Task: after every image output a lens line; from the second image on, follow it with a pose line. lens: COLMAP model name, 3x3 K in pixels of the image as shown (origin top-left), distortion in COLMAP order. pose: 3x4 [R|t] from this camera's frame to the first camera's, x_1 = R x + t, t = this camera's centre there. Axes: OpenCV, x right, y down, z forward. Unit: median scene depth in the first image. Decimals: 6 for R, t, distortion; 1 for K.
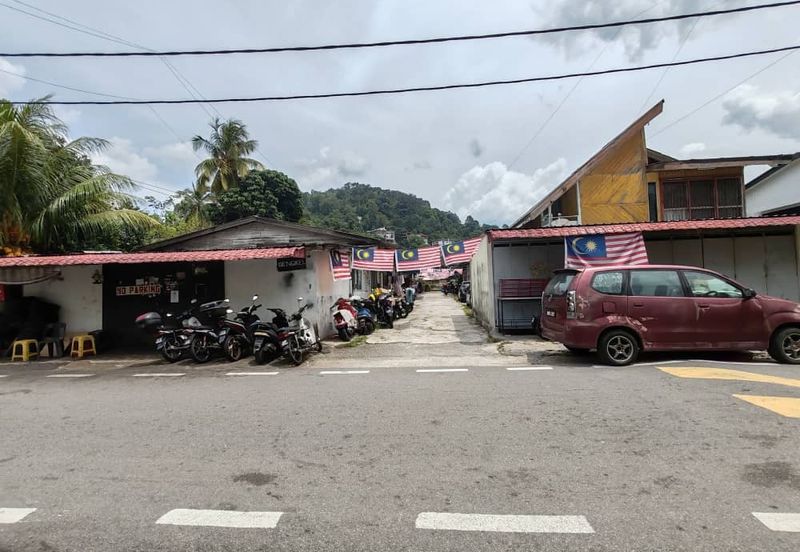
lens RADIAL K [[362.9, 0, 401.1], [0, 362.9, 275.8], [0, 0, 1]] dist [-0.000358, 0.003543]
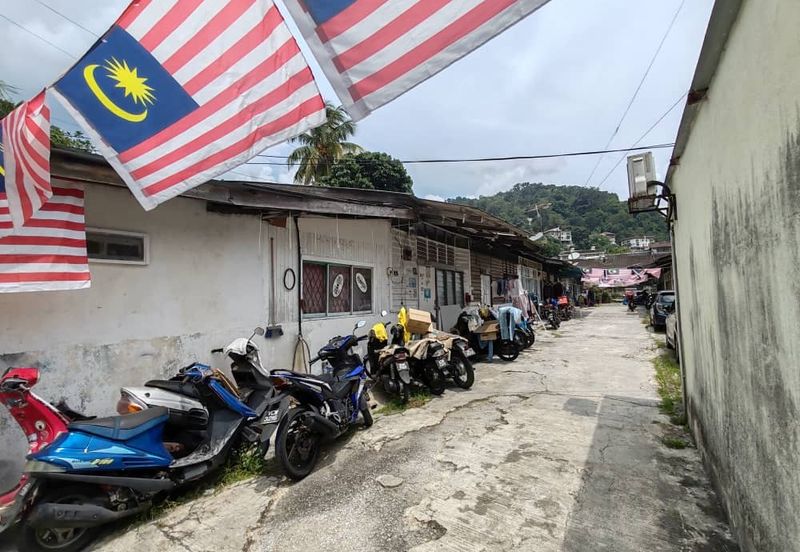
lens RADIAL K [[362.9, 0, 401.1], [0, 362.9, 275.8], [0, 0, 1]] dist [-0.000358, 0.003543]
pose [[0.893940, -0.011792, -0.448032, 0.191195], [0.003780, 0.999817, -0.018773, 0.006470], [0.448171, 0.015088, 0.893821, 0.976343]]
